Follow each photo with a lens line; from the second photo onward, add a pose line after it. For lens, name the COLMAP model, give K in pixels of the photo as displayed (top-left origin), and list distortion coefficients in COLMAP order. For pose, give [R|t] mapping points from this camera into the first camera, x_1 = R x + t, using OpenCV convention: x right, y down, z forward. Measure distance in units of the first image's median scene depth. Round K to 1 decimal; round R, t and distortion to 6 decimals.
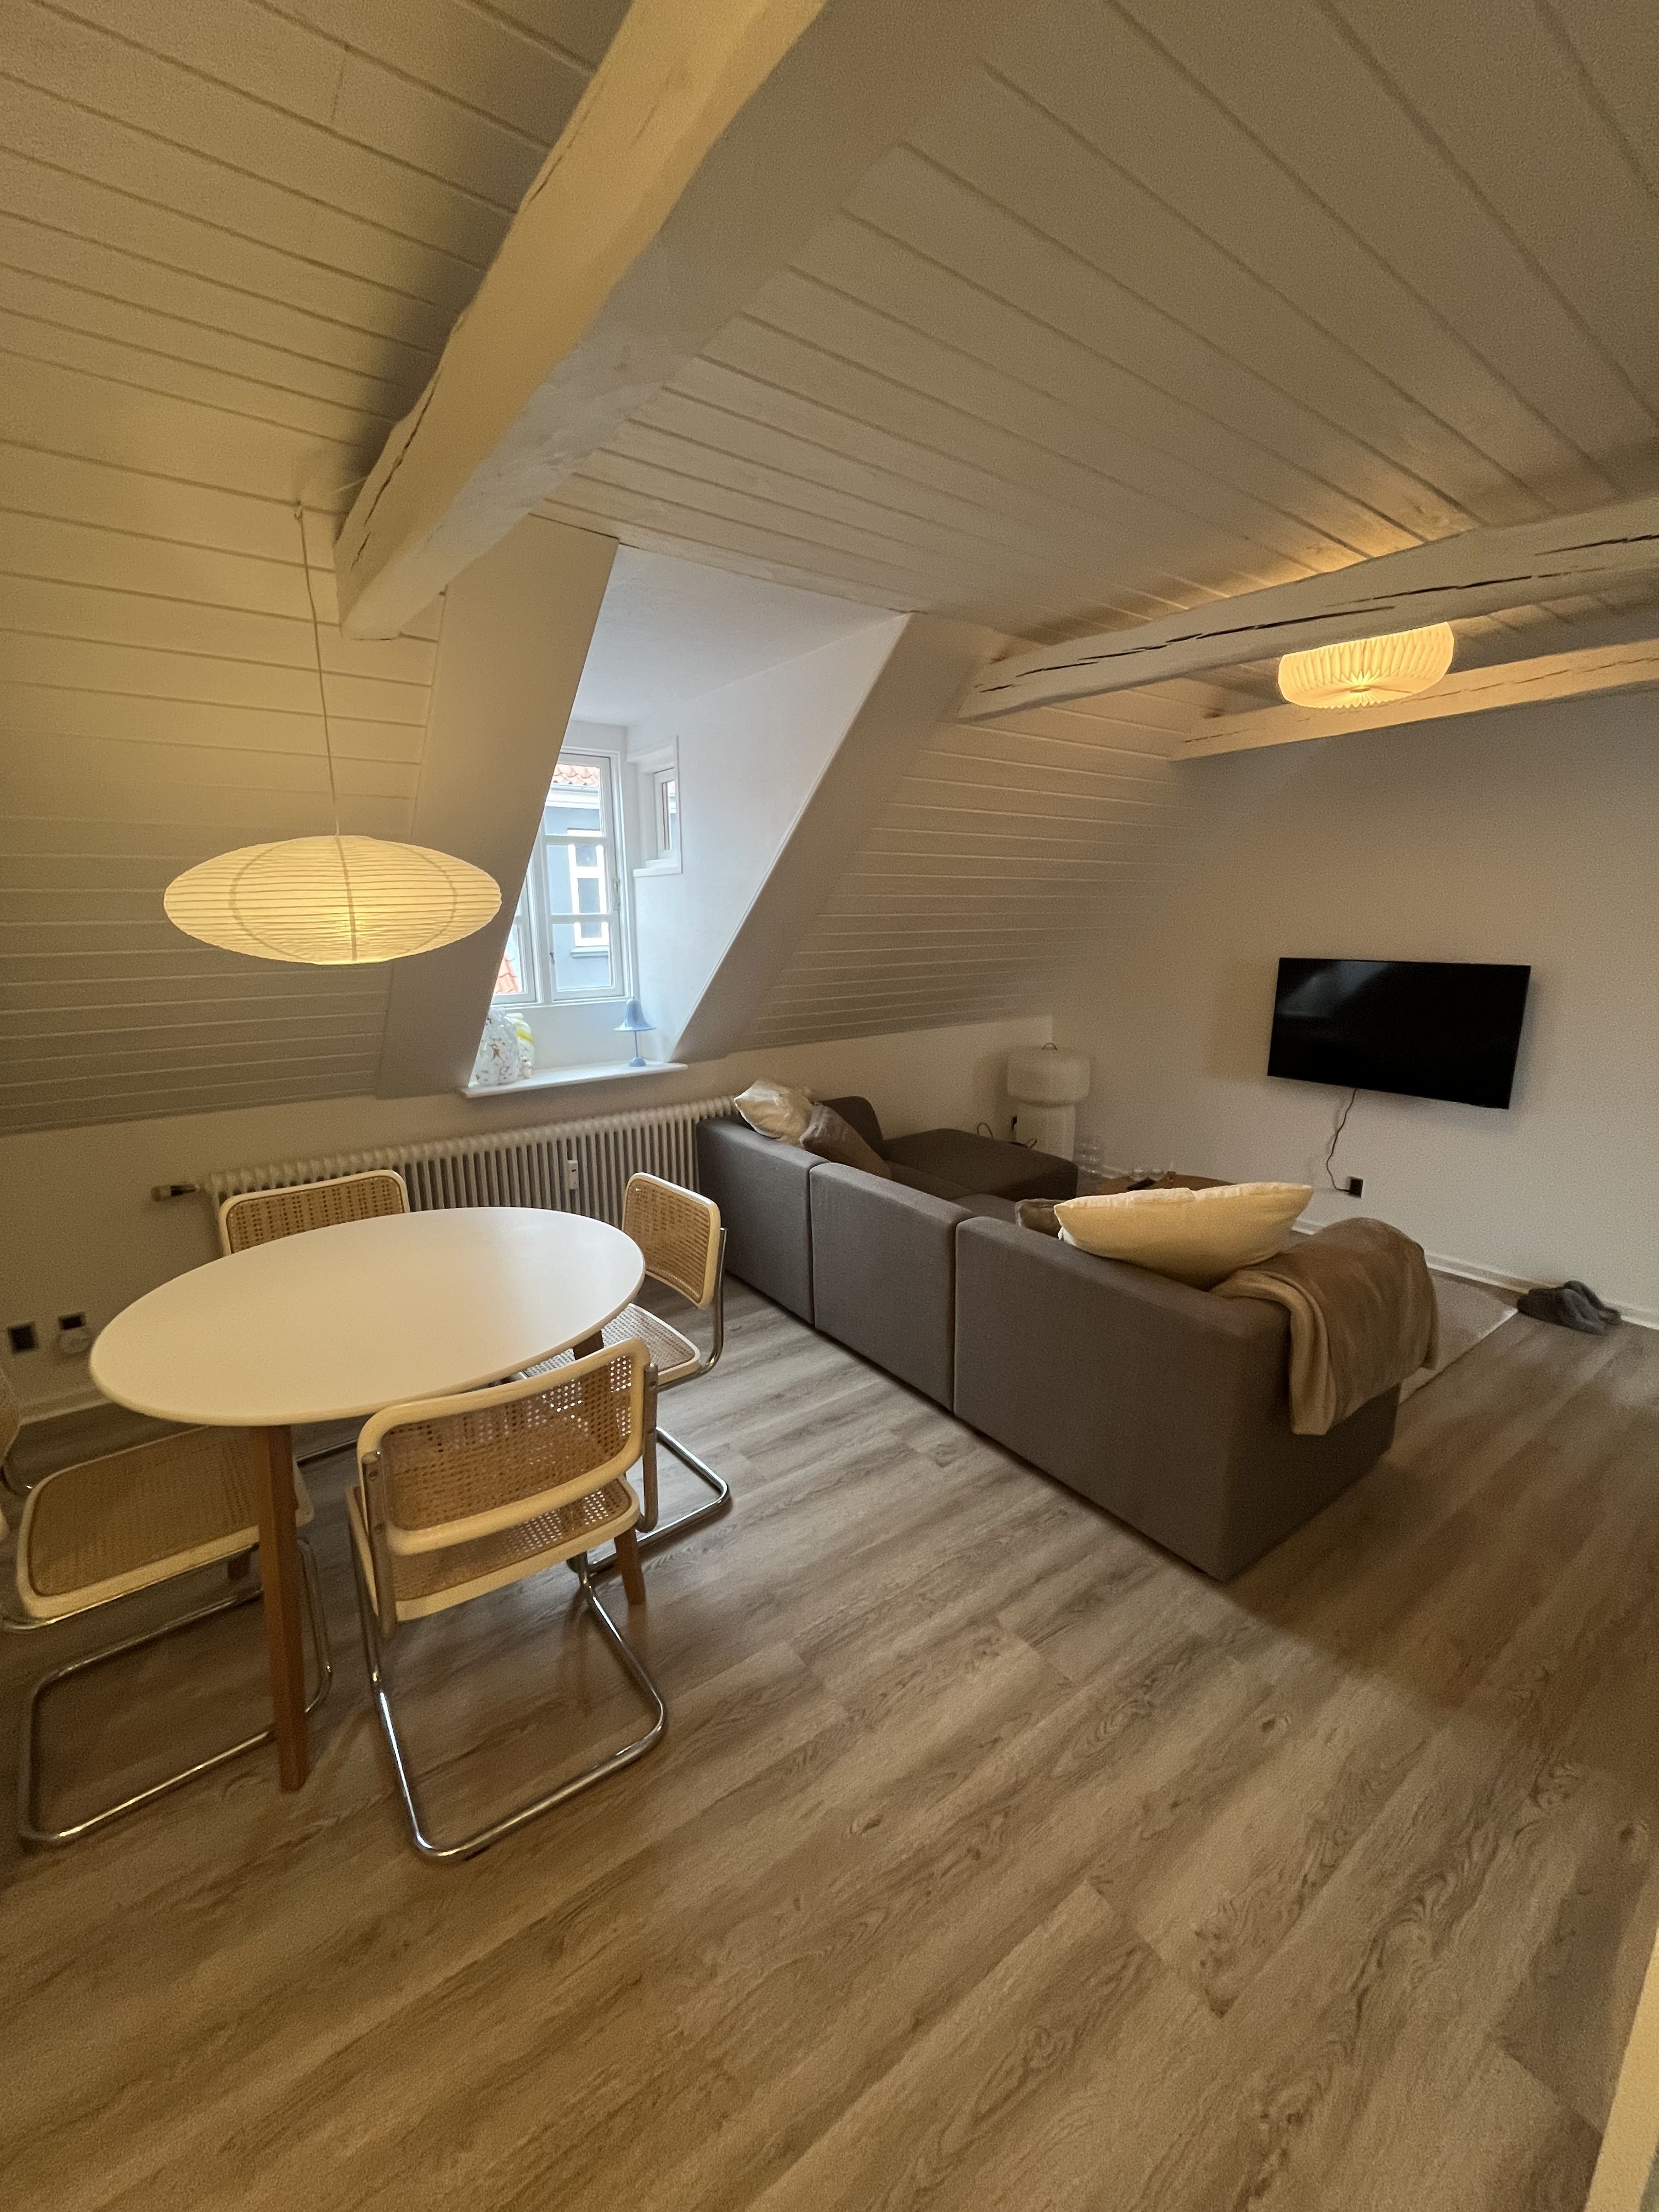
lens RADIAL K [[891.0, 0, 819.8], [0, 891.0, 1107.3], [0, 0, 1]] dist [-0.000406, -0.001218]
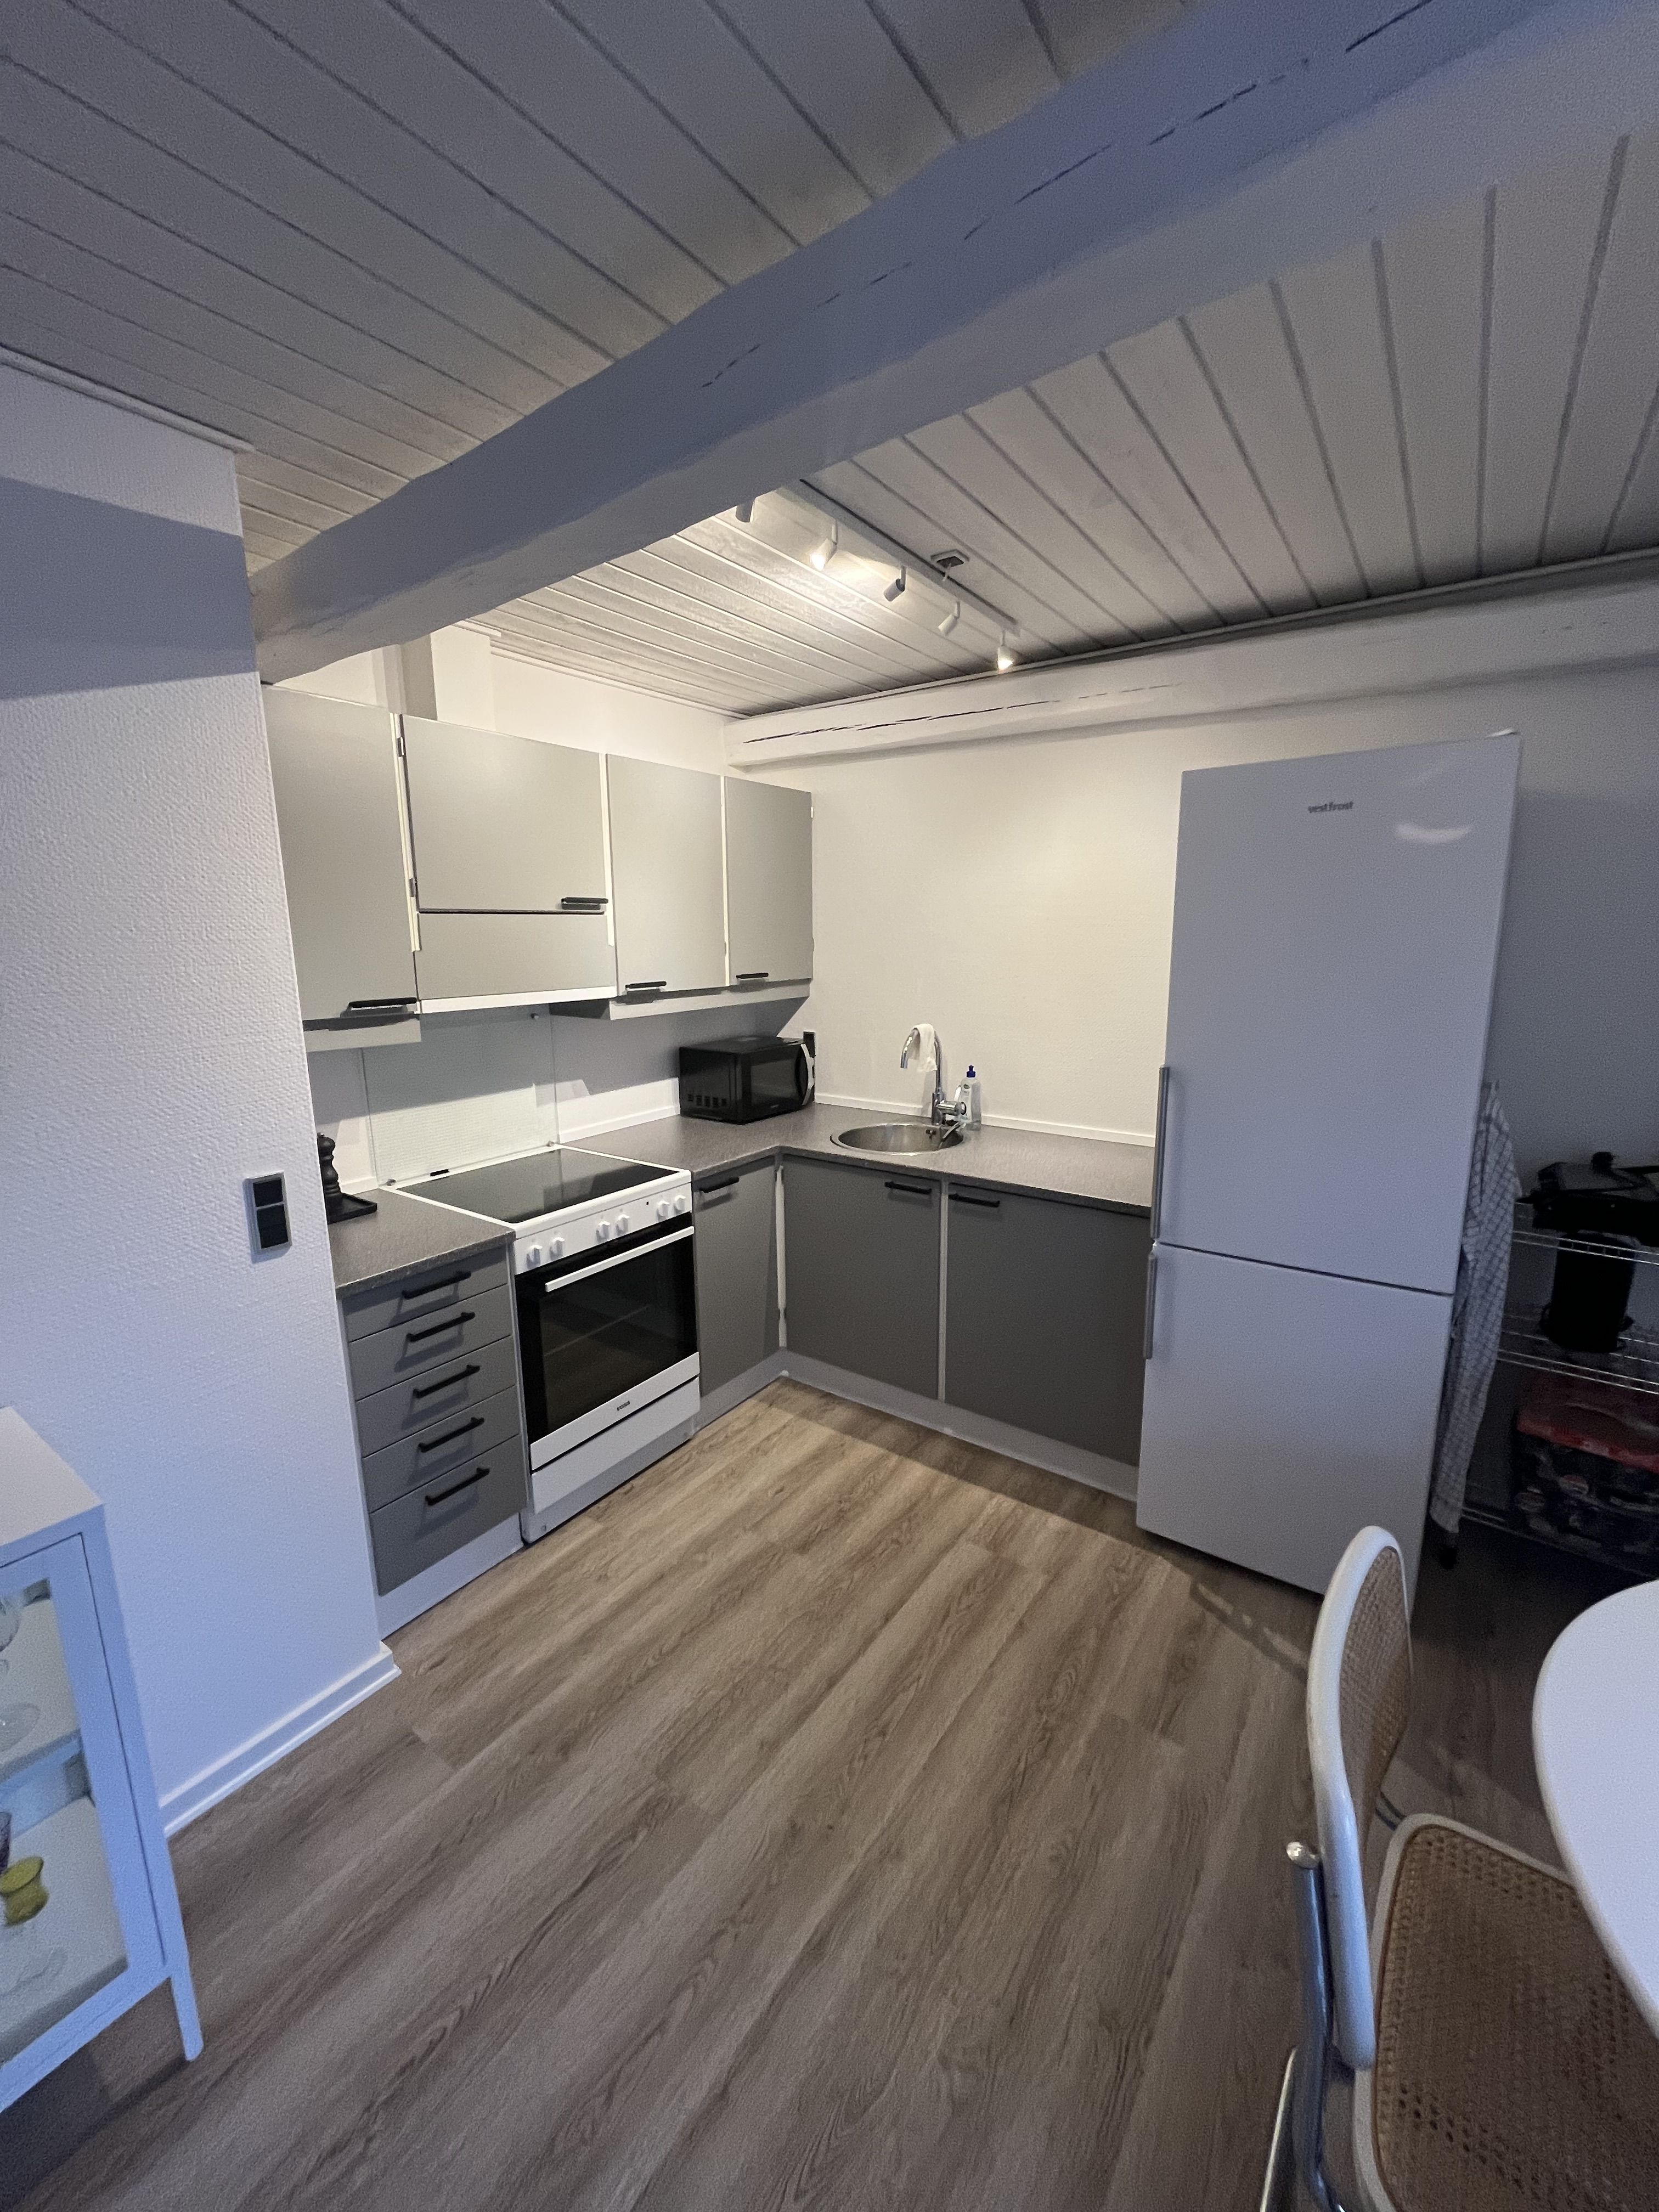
lens RADIAL K [[891.0, 0, 819.8], [0, 891.0, 1111.1], [0, 0, 1]] dist [-0.000406, -0.001218]
pose [[-0.949598, 0.083554, -0.302129, 0.174767], [-0.047406, 0.914459, 0.401893, -0.259525], [0.309864, 0.395959, -0.864408, 1.192373]]
